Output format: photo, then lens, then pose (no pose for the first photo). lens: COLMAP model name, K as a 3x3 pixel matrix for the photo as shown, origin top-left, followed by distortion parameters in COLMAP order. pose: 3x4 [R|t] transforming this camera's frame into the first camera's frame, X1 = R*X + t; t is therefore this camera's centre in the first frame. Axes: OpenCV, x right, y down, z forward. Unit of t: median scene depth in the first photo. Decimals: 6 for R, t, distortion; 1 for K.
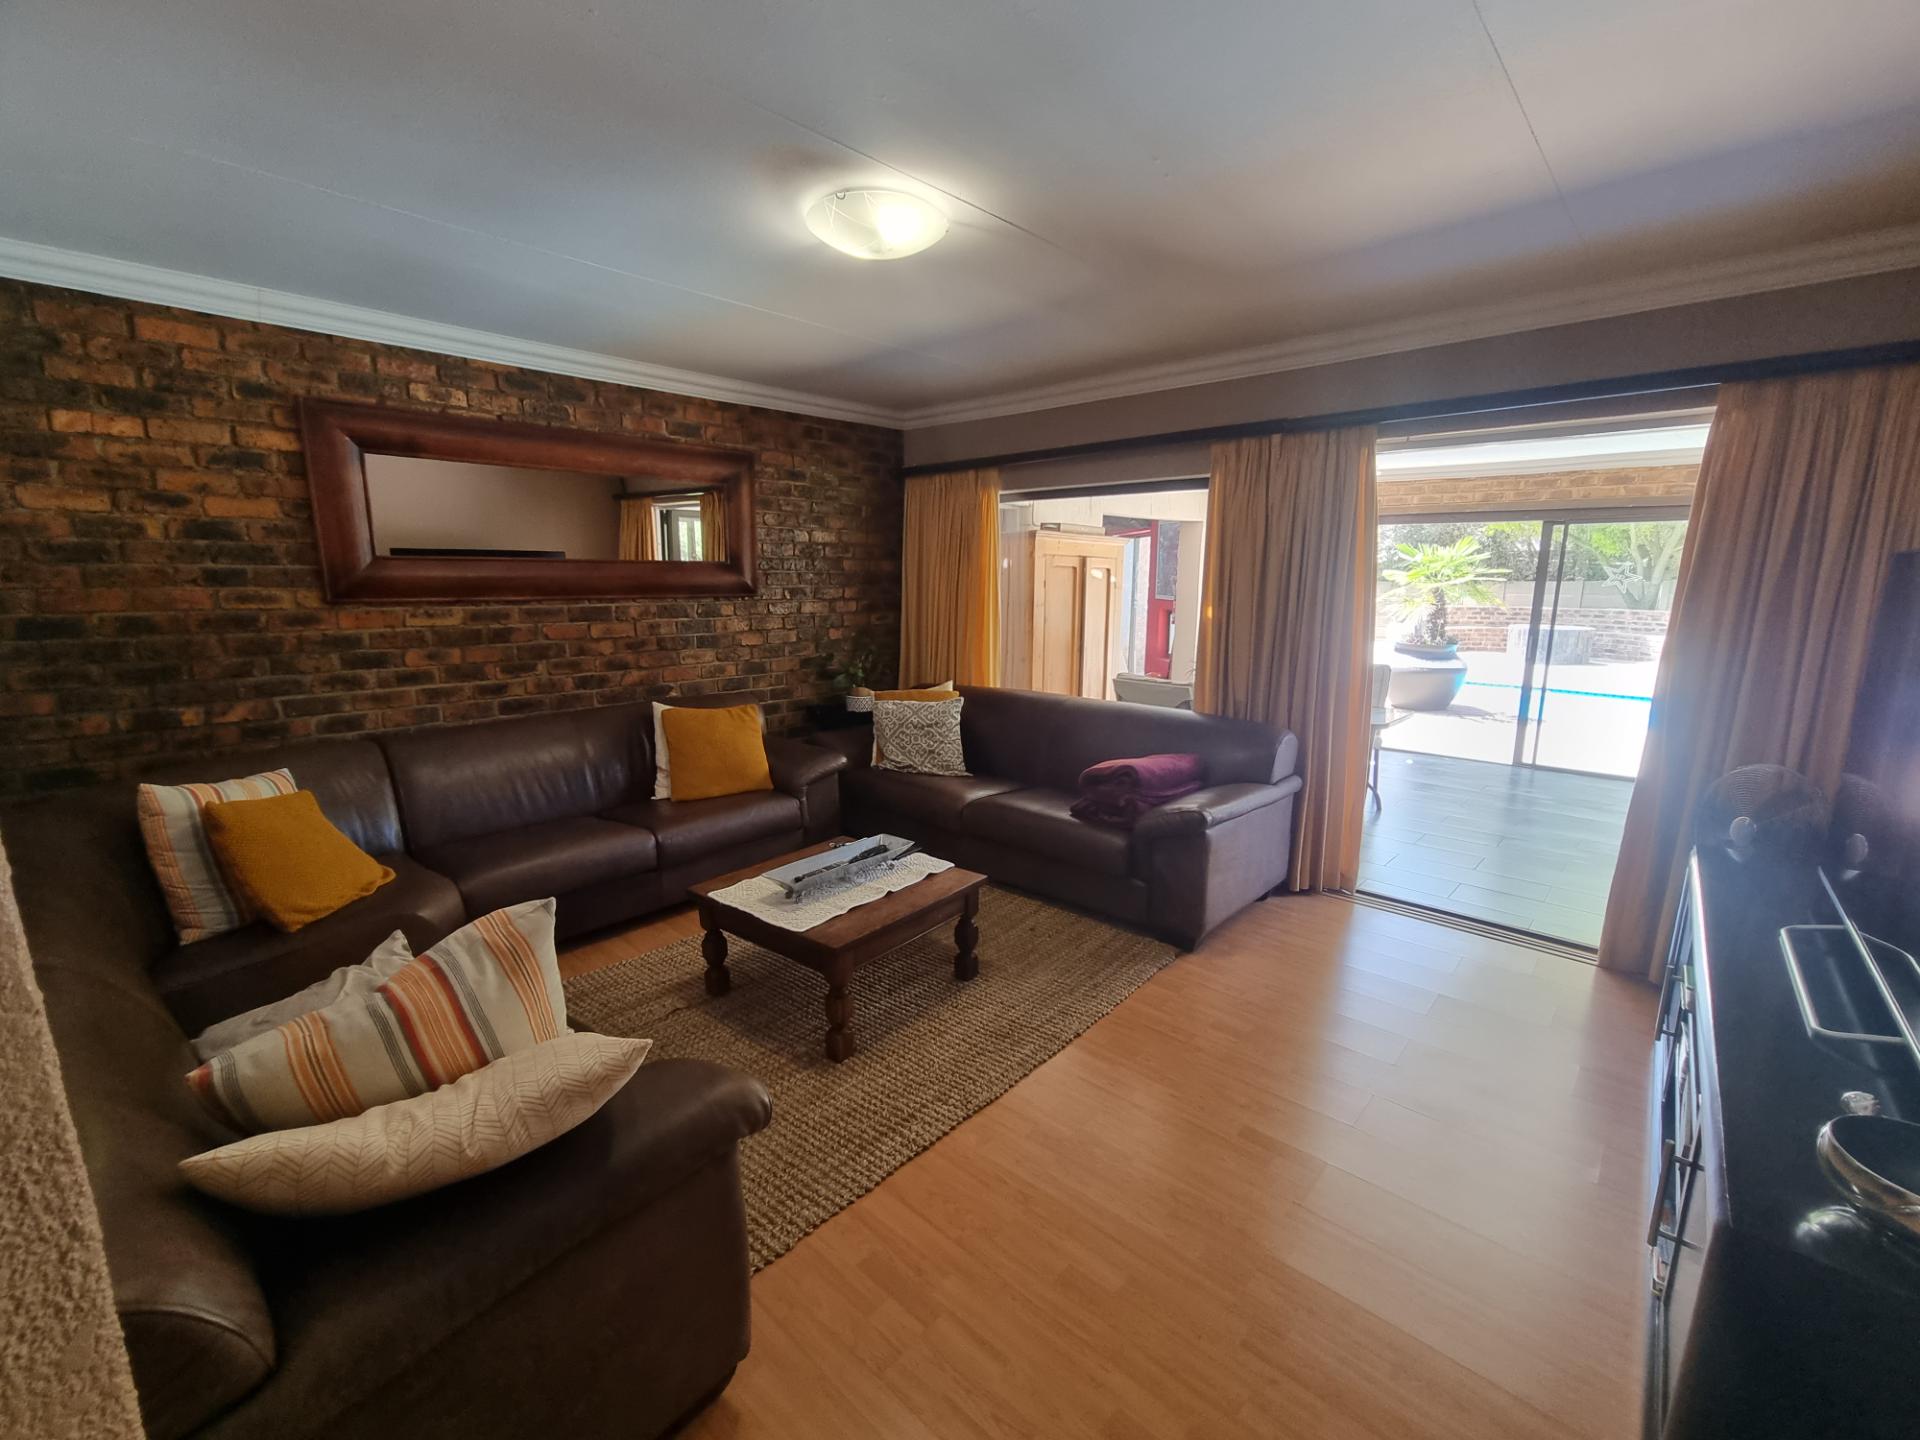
lens RADIAL K [[795.5, 0, 960.2], [0, 795.5, 725.7], [0, 0, 1]] dist [-0.005371, 0.000002]
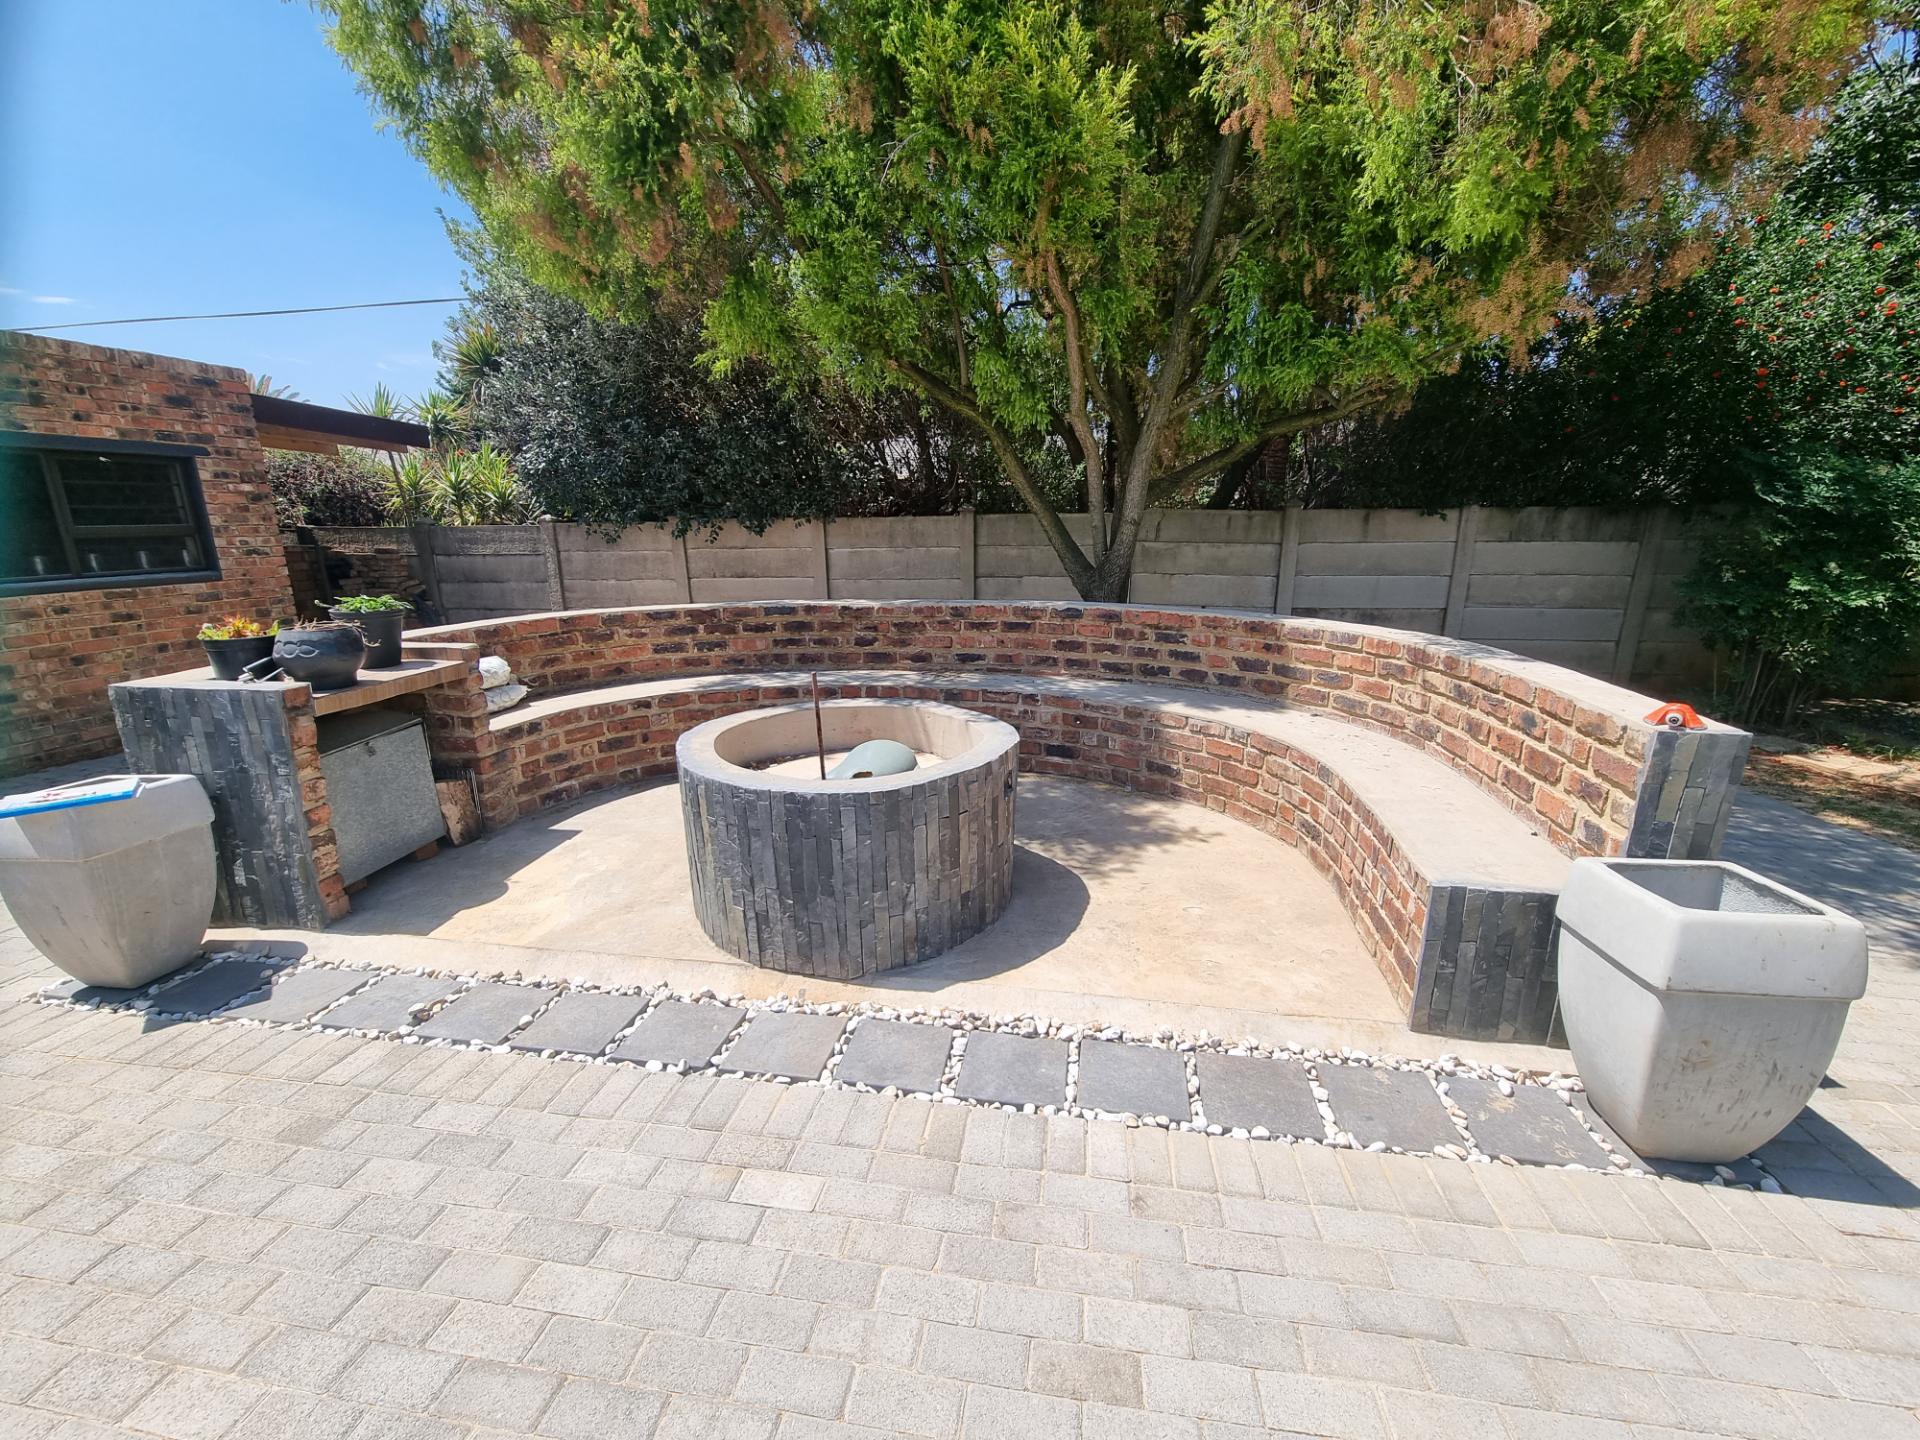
lens RADIAL K [[795.5, 0, 960.2], [0, 795.5, 725.7], [0, 0, 1]] dist [-0.005371, 0.000002]
pose [[0.815290, -0.158497, 0.556939, 2.255994], [0.119110, 0.987146, 0.106565, -0.504278], [-0.566671, -0.020545, 0.823688, 2.804561]]
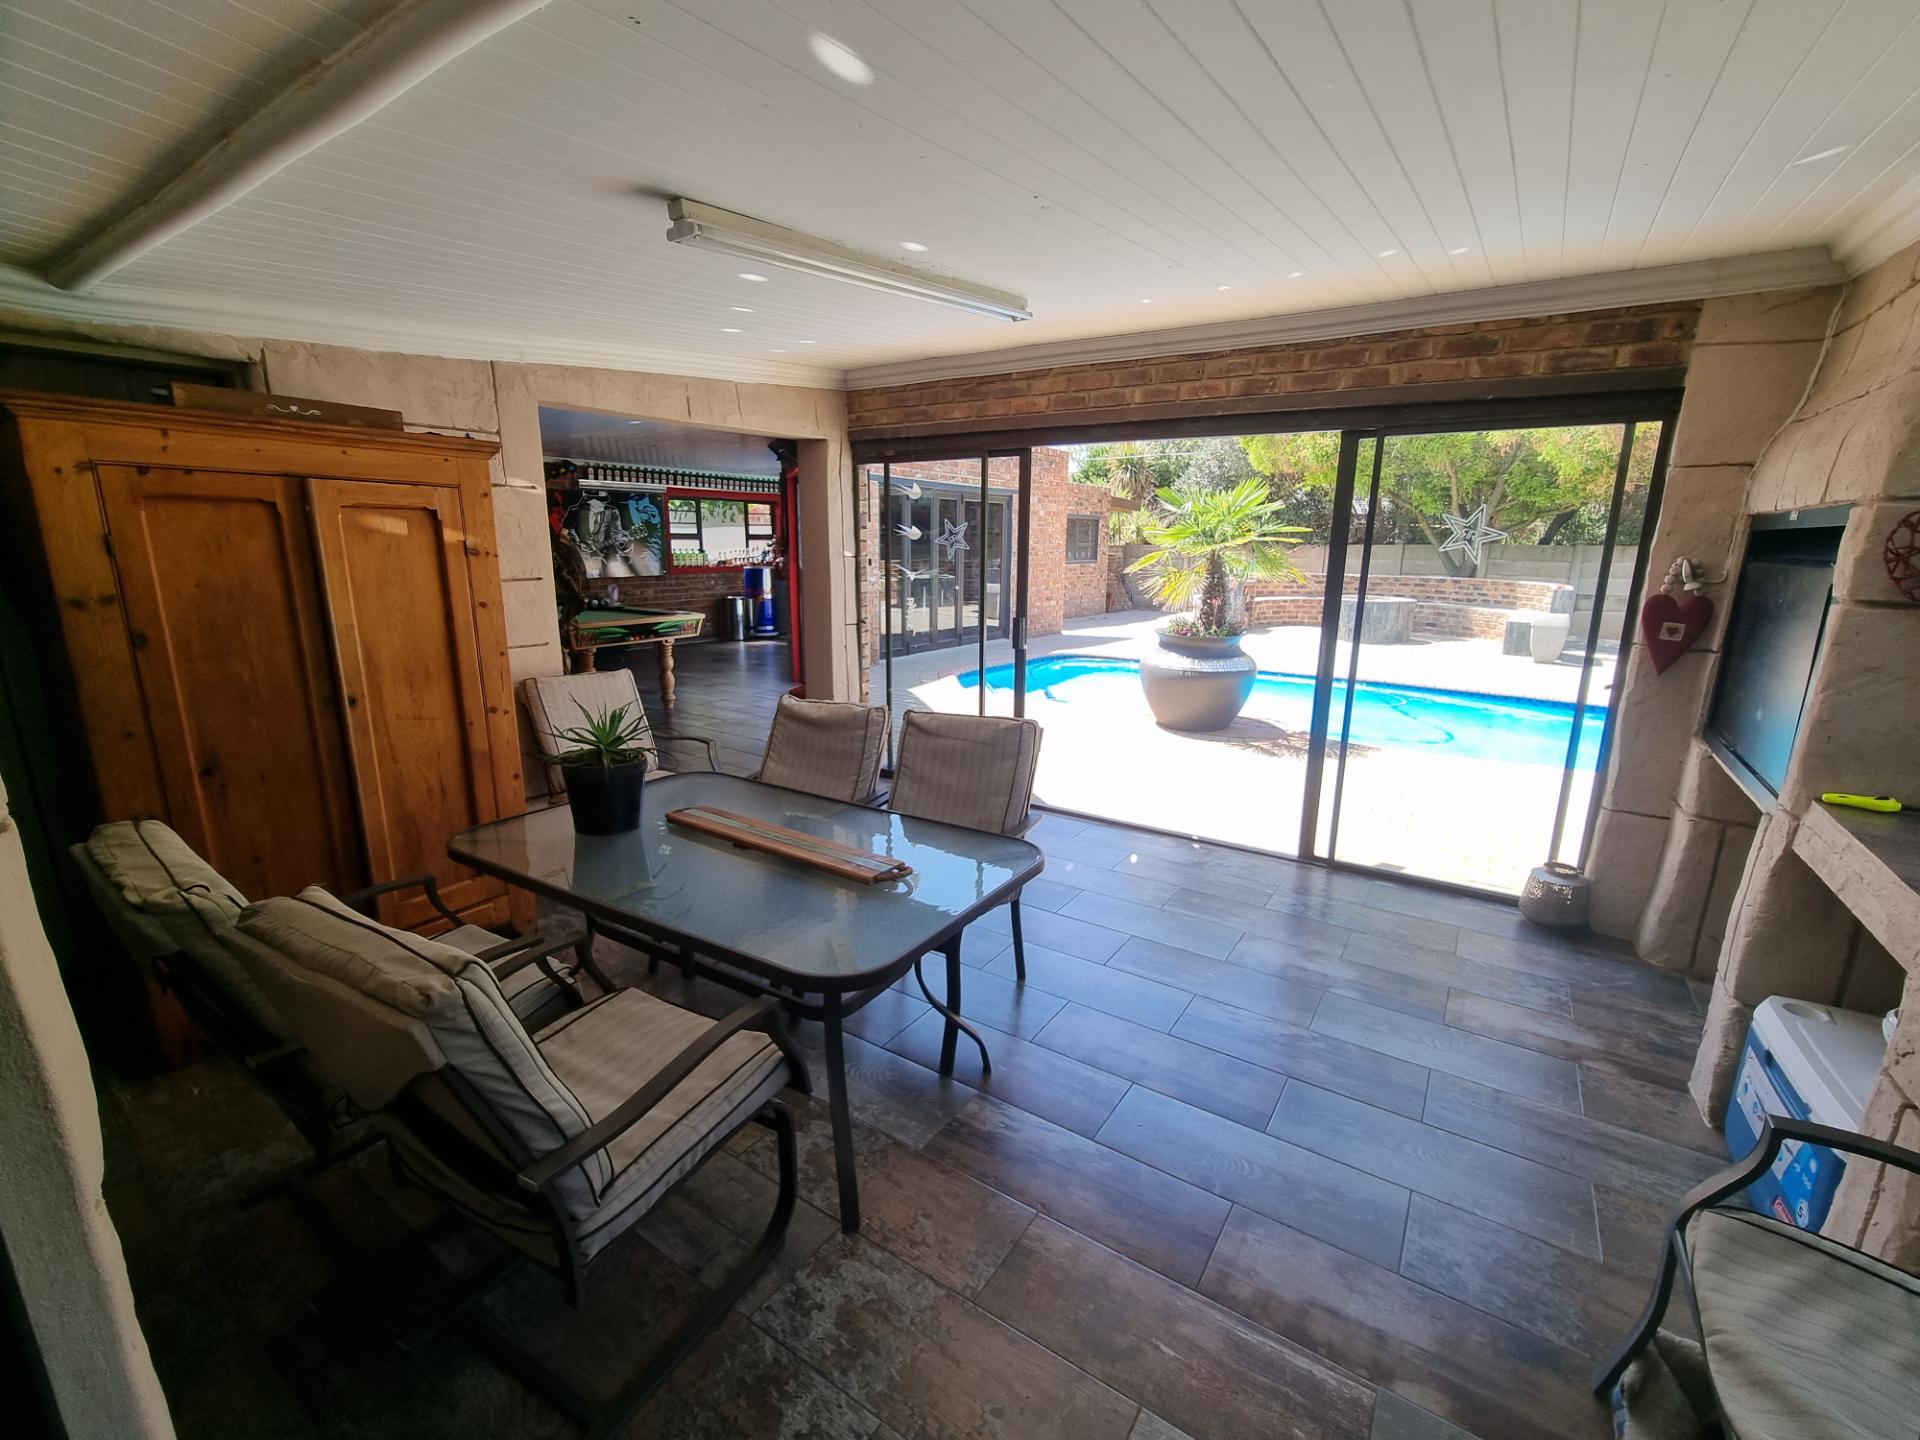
lens RADIAL K [[795.5, 0, 960.2], [0, 795.5, 725.7], [0, 0, 1]] dist [-0.005371, 0.000002]
pose [[0.987059, -0.034192, 0.156668, 0.571919], [0.027412, 0.998600, 0.045235, -0.129749], [-0.157995, -0.040355, 0.986615, 0.737117]]
